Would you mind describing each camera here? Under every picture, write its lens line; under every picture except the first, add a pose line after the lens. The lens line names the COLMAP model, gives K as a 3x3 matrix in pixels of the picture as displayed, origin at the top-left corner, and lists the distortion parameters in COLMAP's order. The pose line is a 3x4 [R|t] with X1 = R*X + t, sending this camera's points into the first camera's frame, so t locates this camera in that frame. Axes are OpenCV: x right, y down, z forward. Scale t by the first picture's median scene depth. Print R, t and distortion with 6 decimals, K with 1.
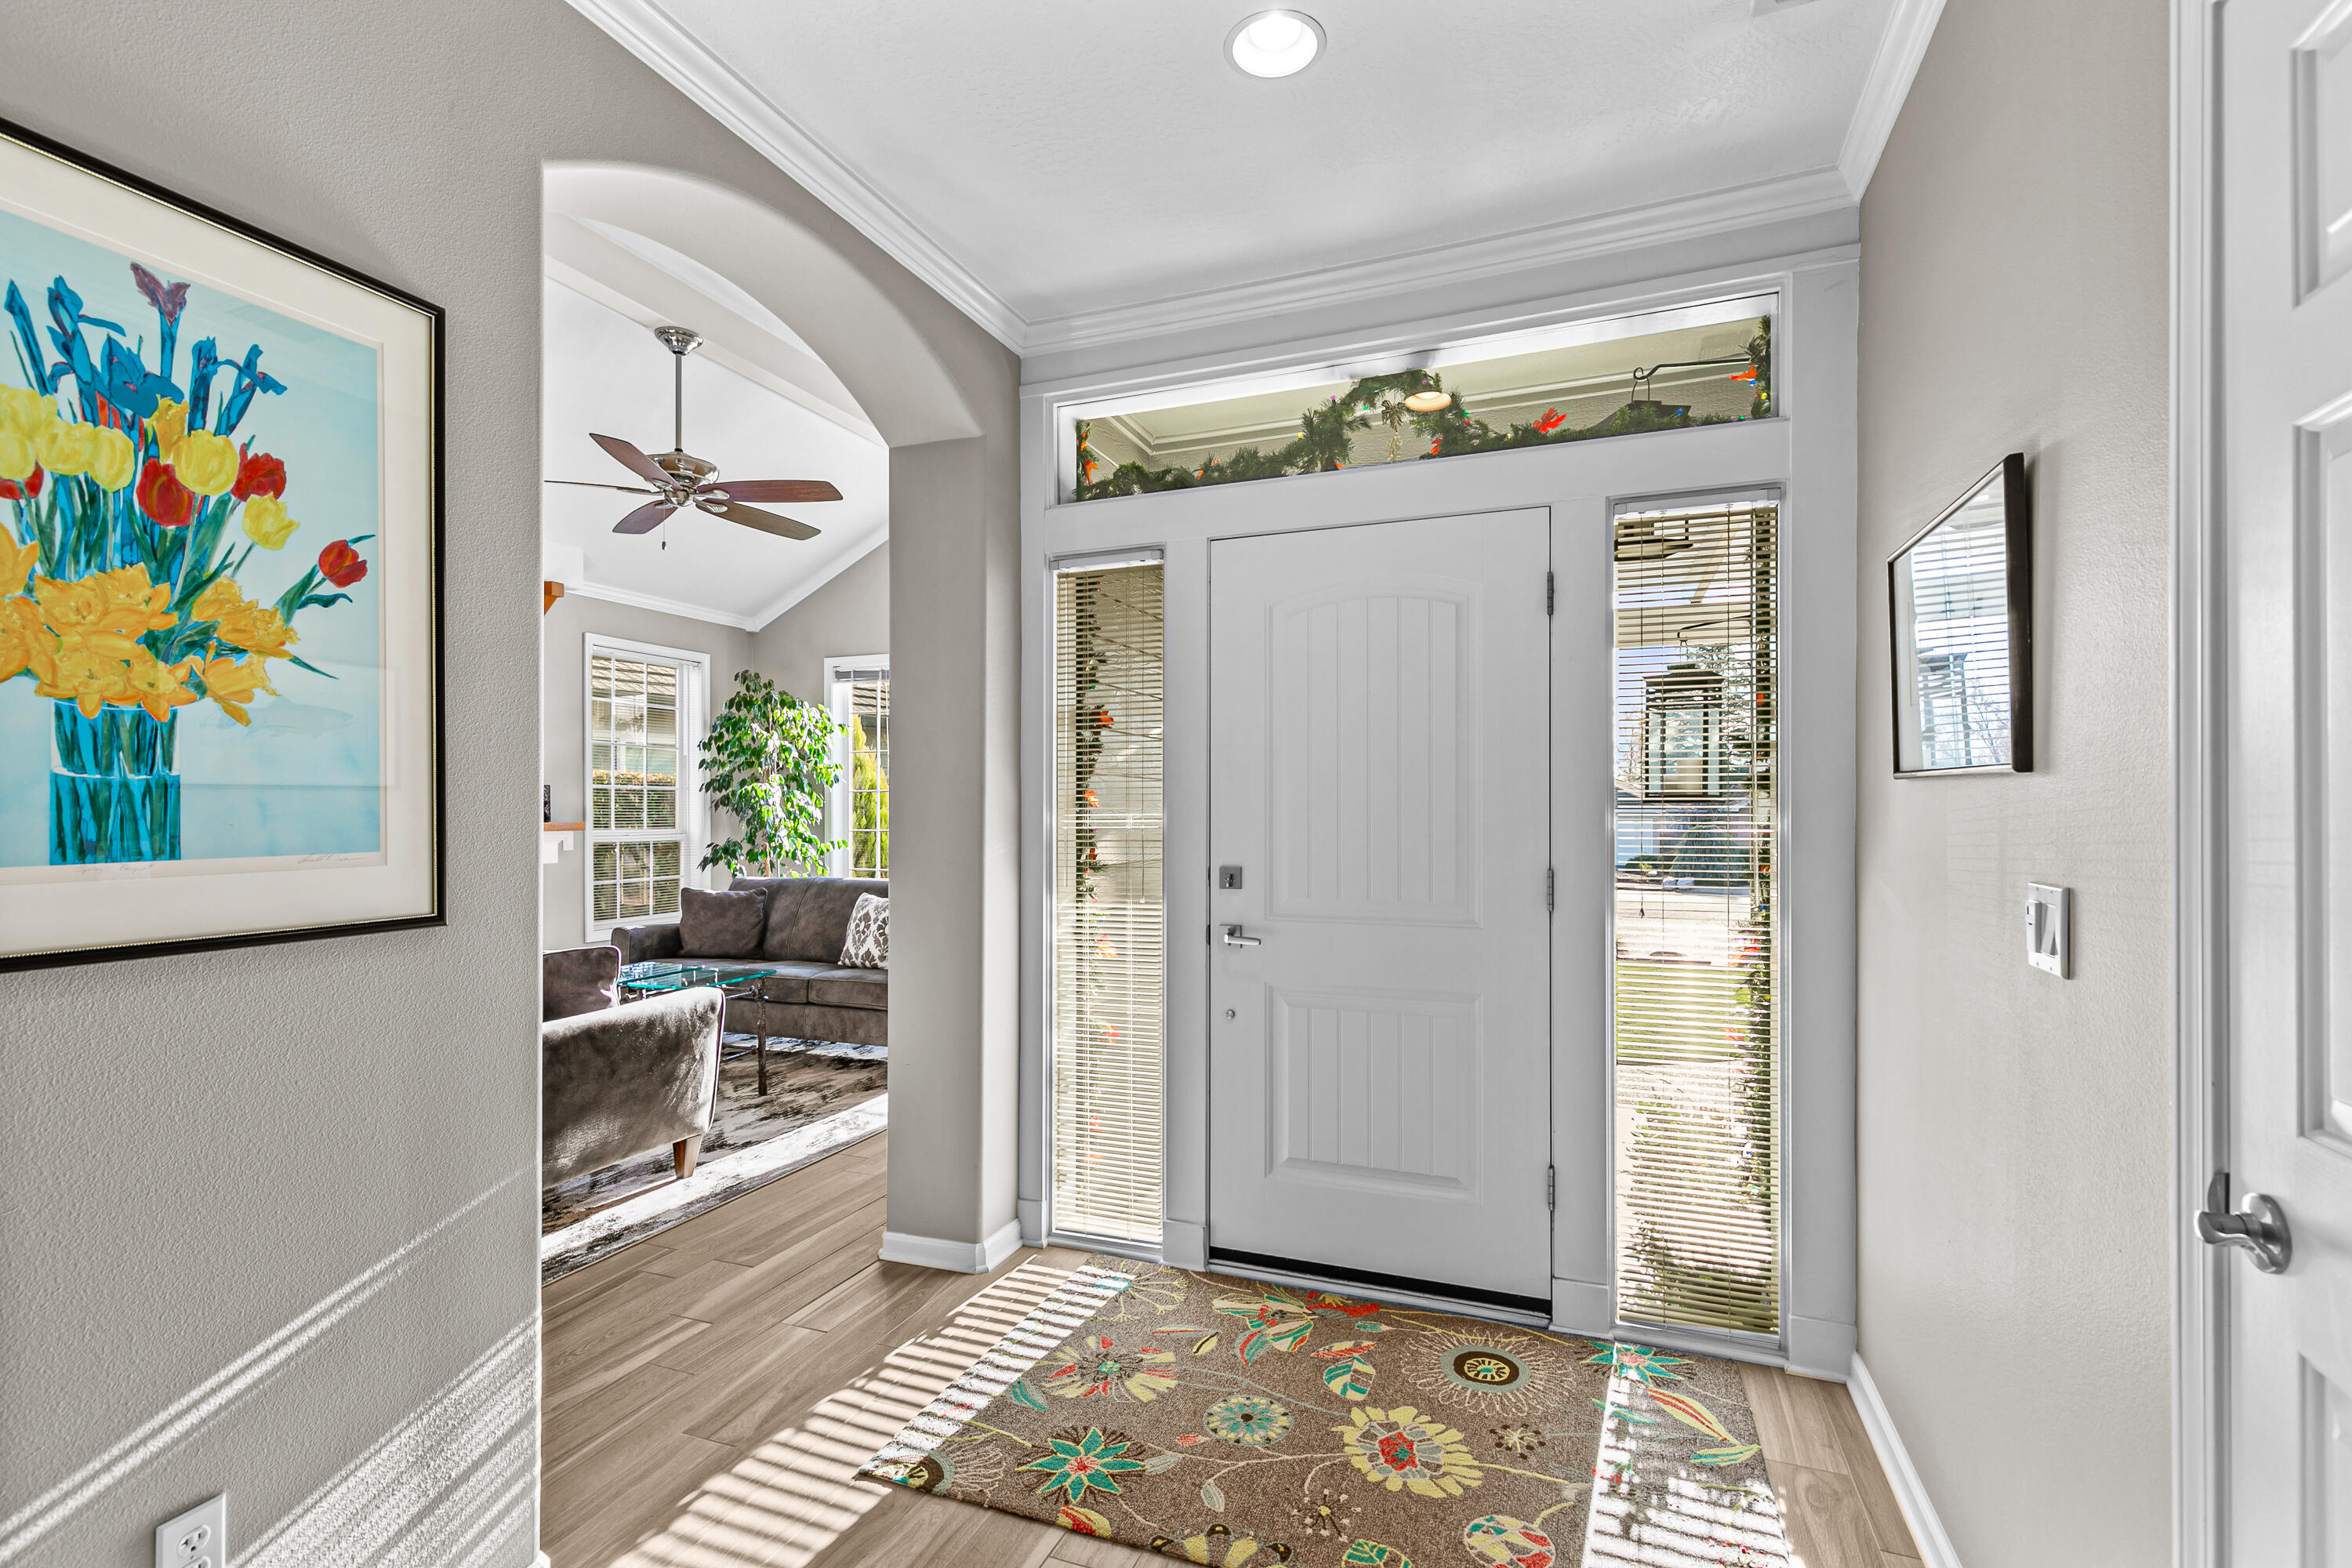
lens RADIAL K [[1072.6, 0, 1160.9], [0, 1072.6, 803.0], [0, 0, 1]] dist [0.009216, -0.000440]
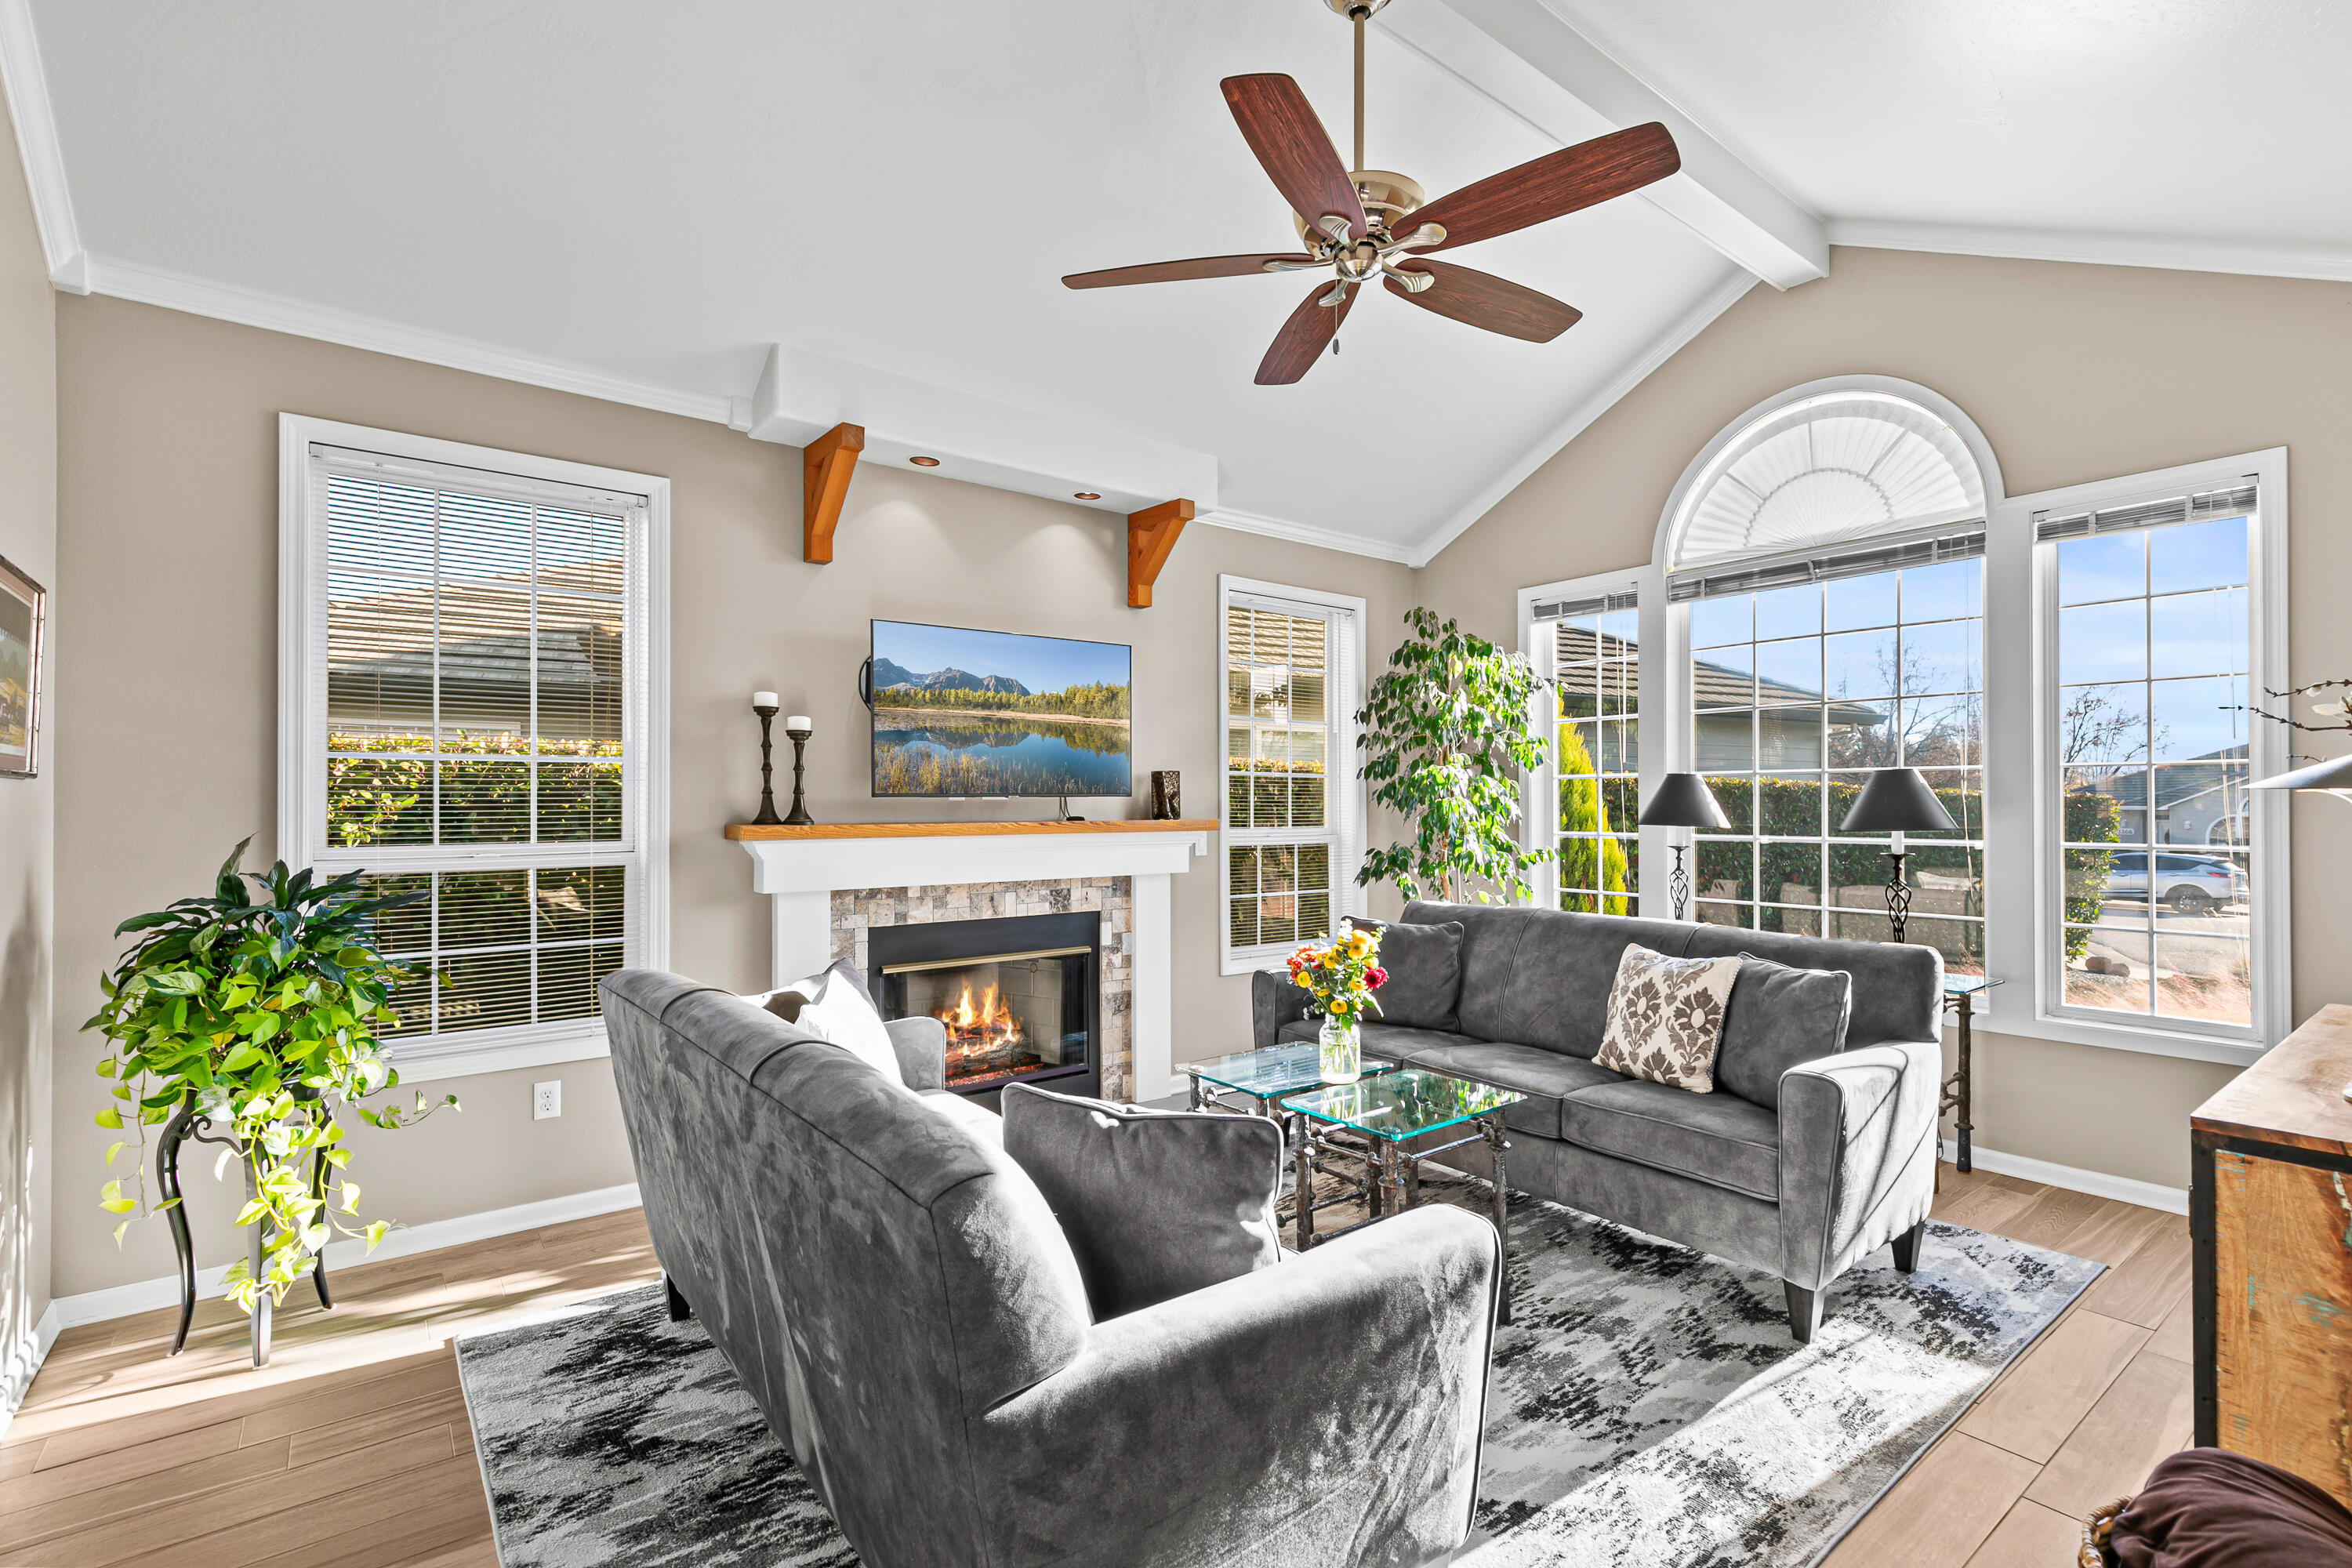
lens RADIAL K [[1072.6, 0, 1186.4], [0, 1072.6, 791.0], [0, 0, 1]] dist [0.009216, -0.000440]
pose [[0.863913, -0.004980, -0.503616, -0.161510], [0.001115, 0.999968, -0.007977, 0.003497], [0.503639, 0.006330, 0.863891, 0.308500]]
